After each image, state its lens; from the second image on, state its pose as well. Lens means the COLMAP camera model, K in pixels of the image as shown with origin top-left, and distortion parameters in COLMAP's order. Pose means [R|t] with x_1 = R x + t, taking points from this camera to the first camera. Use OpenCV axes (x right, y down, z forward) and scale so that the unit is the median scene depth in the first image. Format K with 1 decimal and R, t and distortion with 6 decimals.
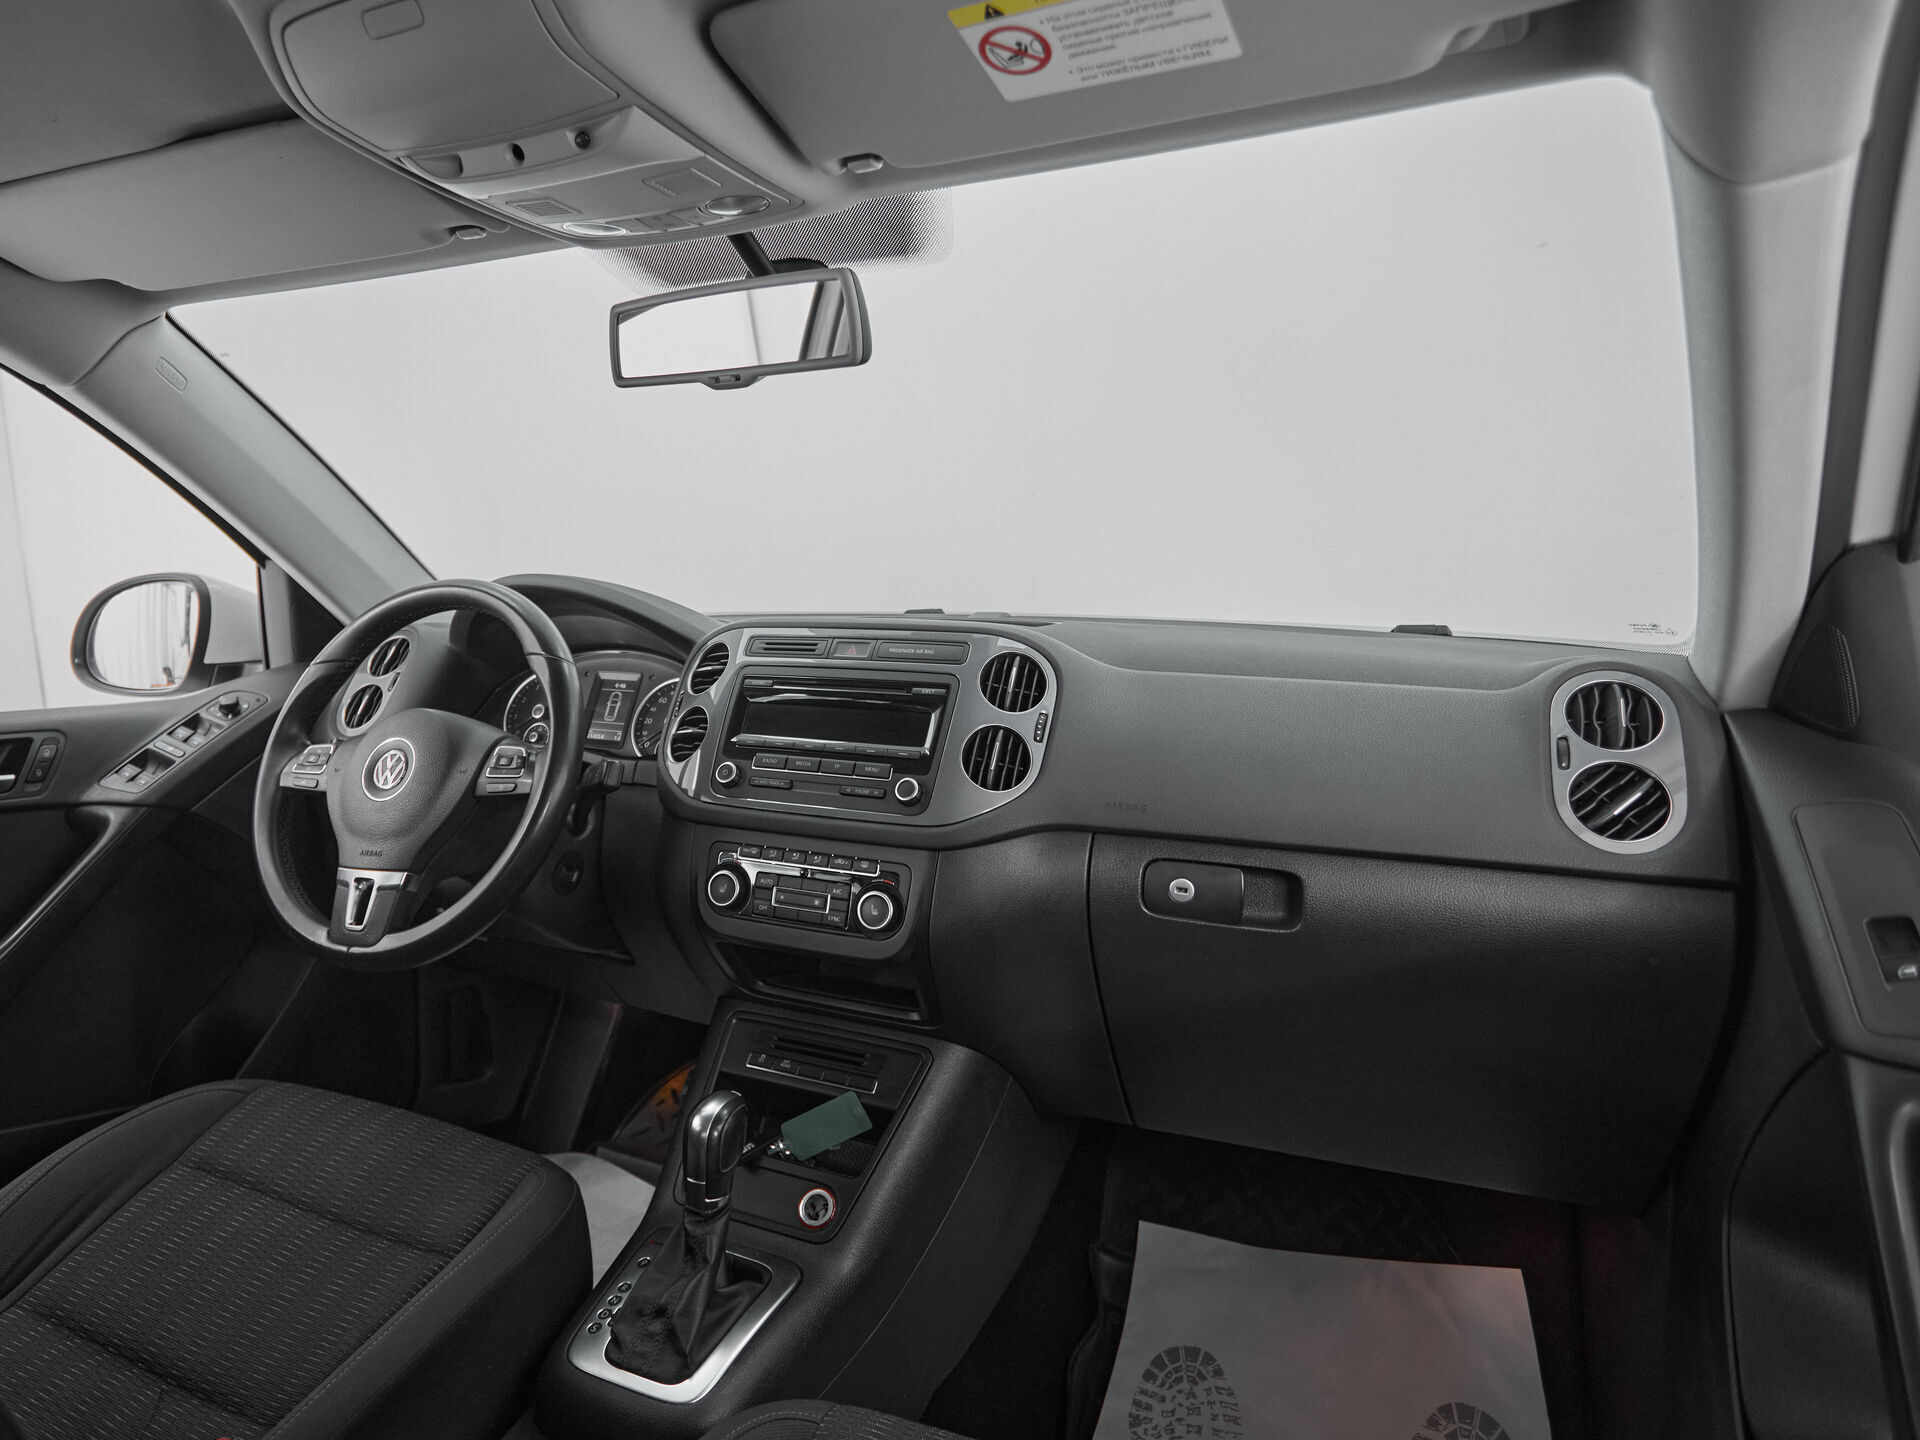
lens RADIAL K [[1040.9, 0, 849.2], [0, 1040.9, 708.4], [0, 0, 1]] dist [-0.004817, 0.000601]
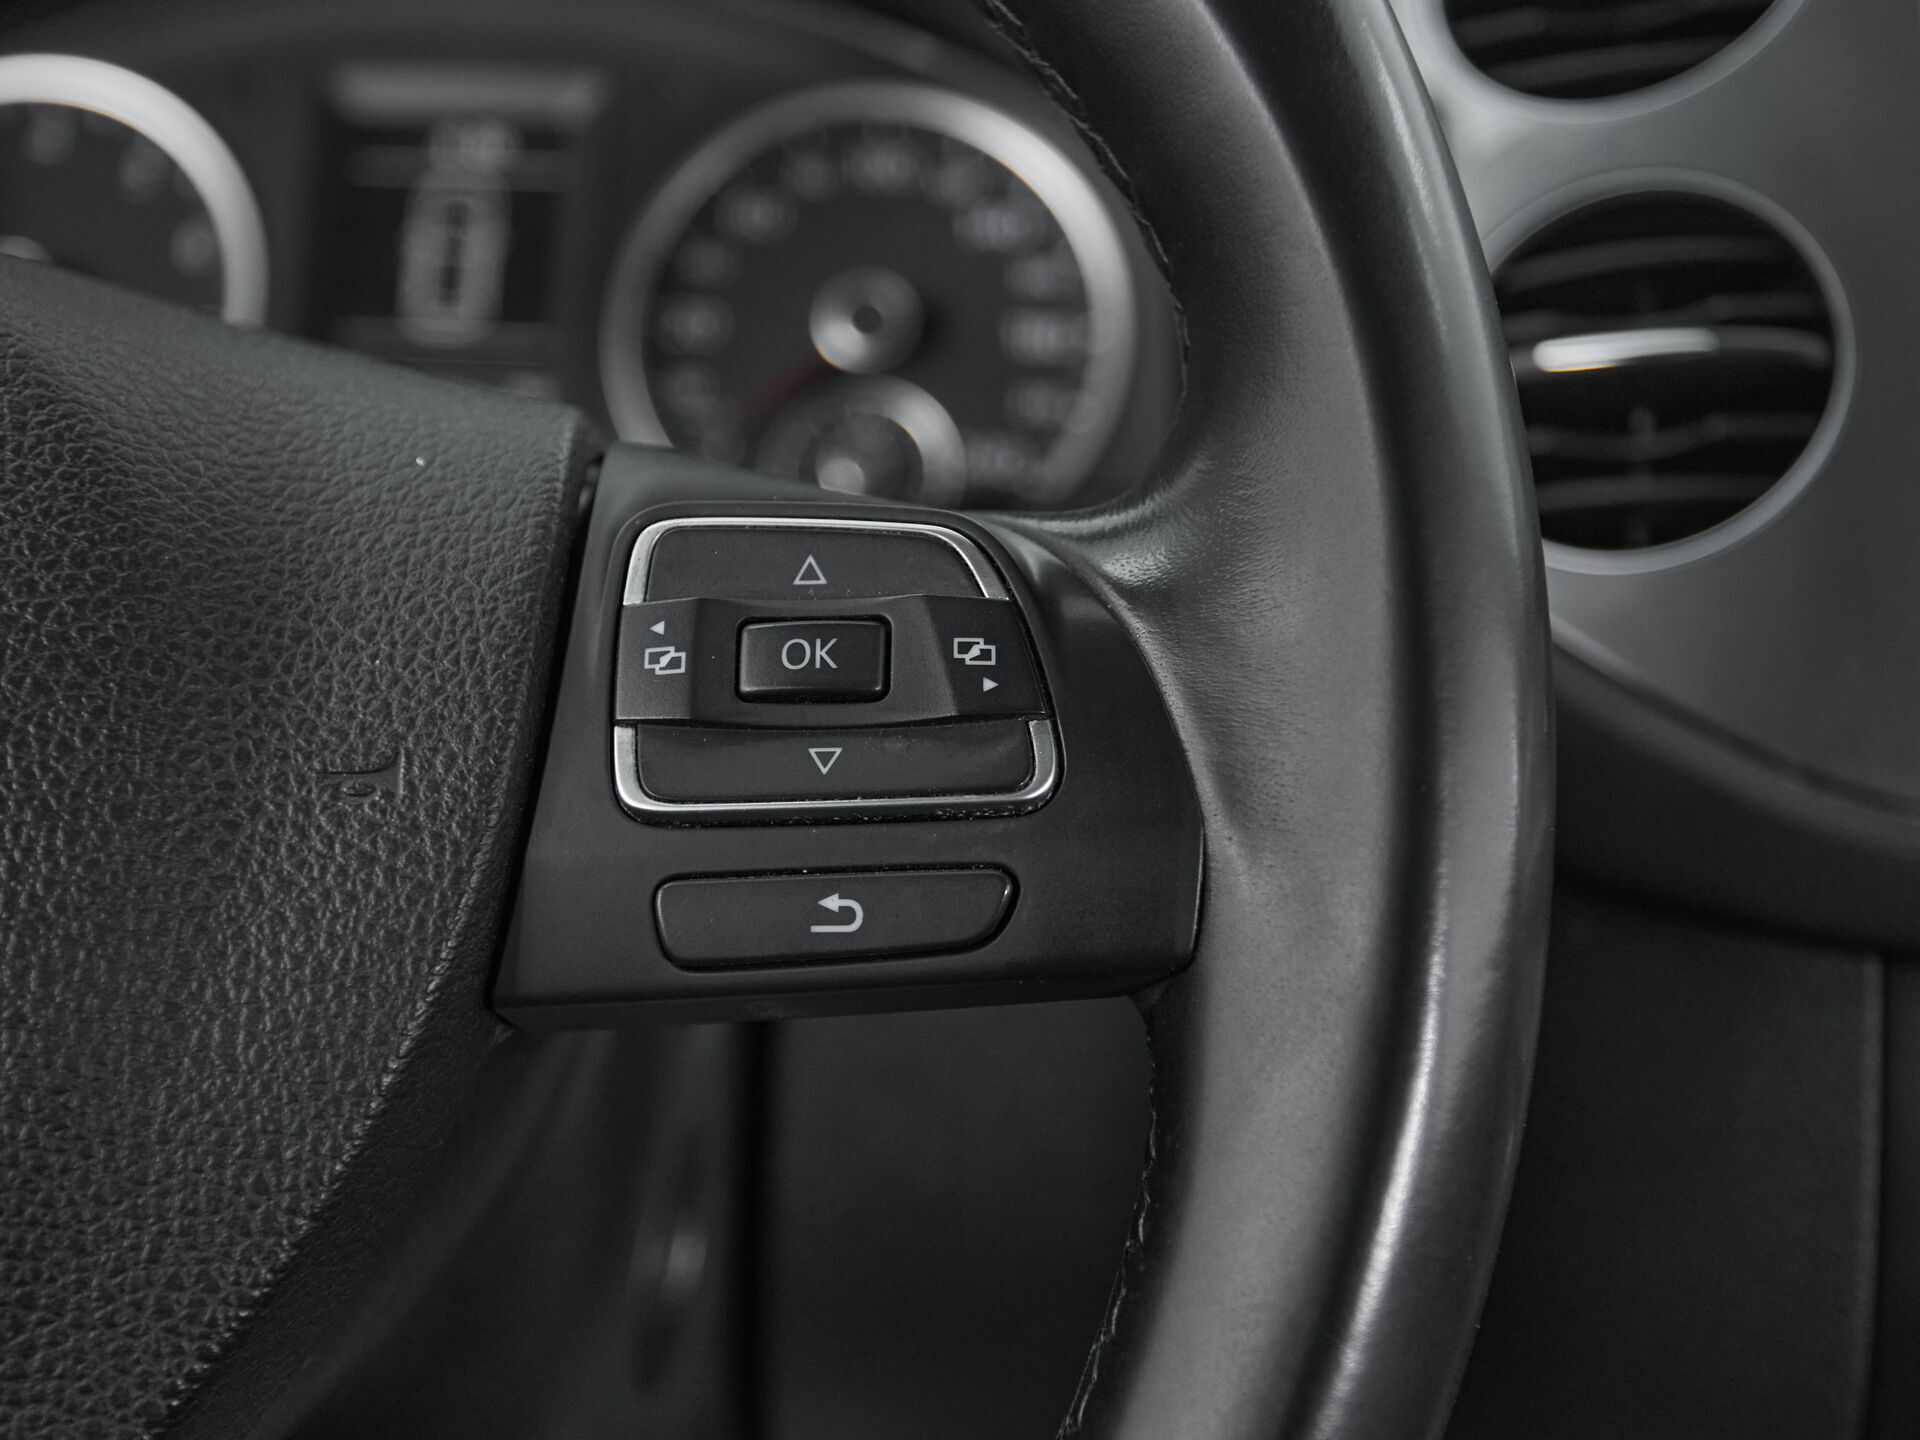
lens RADIAL K [[2212.4, 0, 925.8], [0, 2212.4, 805.8], [0, 0, 1]] dist [-0.042586, 0.000000]
pose [[0.935895, -0.096046, 0.338934, -0.393678], [0.022947, 0.976694, 0.213408, 0.017098], [-0.351532, -0.191950, 0.916286, 0.777116]]
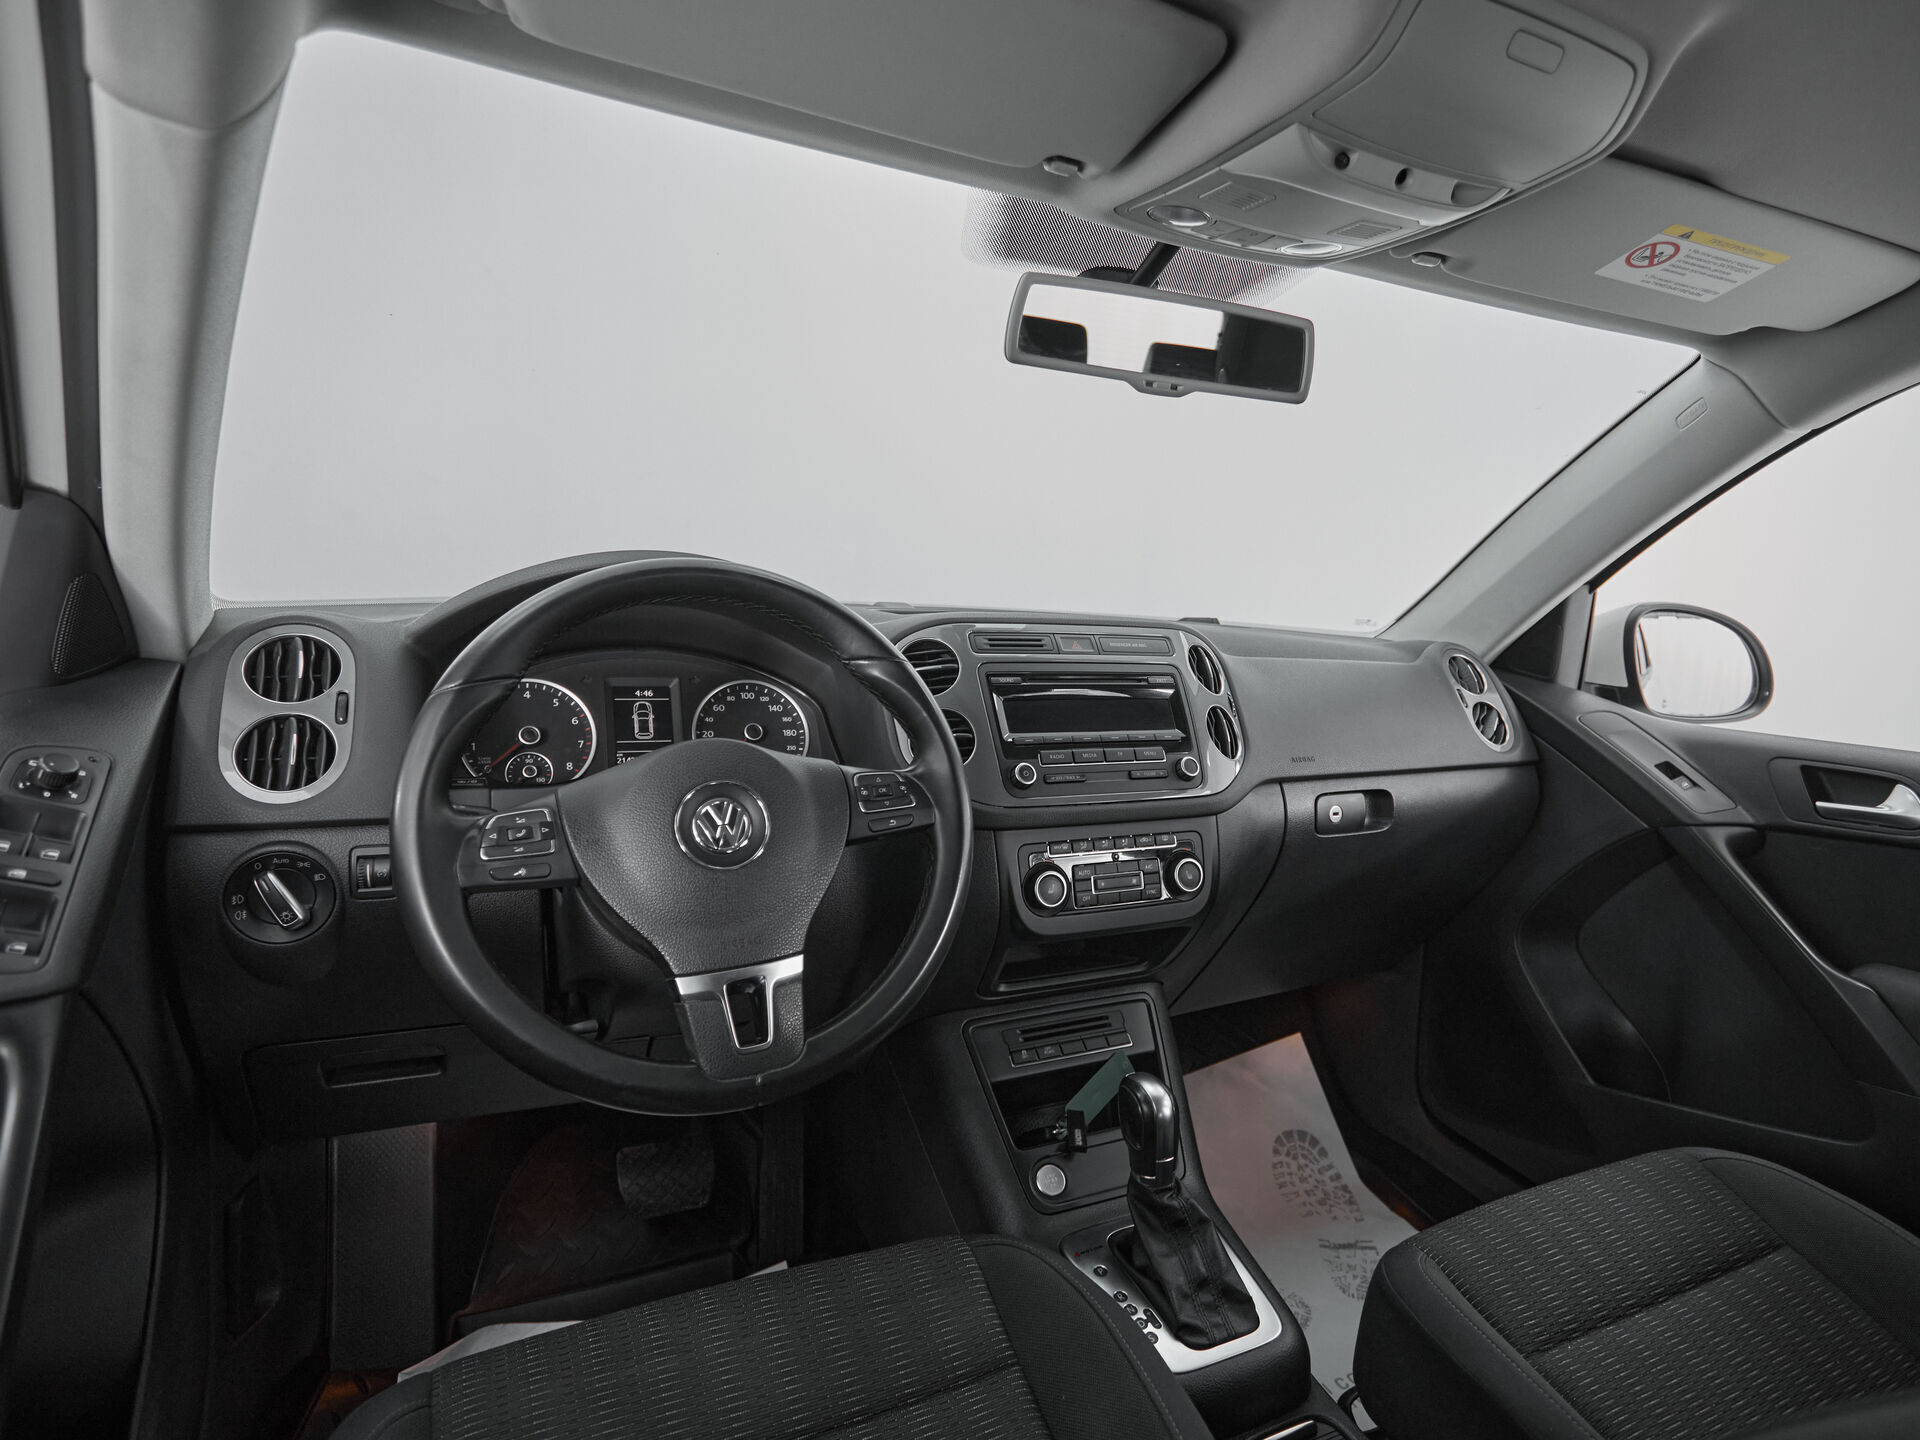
lens RADIAL K [[1031.9, 0, 959.9], [0, 1031.9, 717.6], [0, 0, 1]] dist [-0.000576, -0.002921]
pose [[0.642111, -0.076392, 0.762796, -0.897728], [0.048923, 0.997078, 0.058673, -0.050966], [-0.765049, -0.000356, 0.643972, 0.426409]]
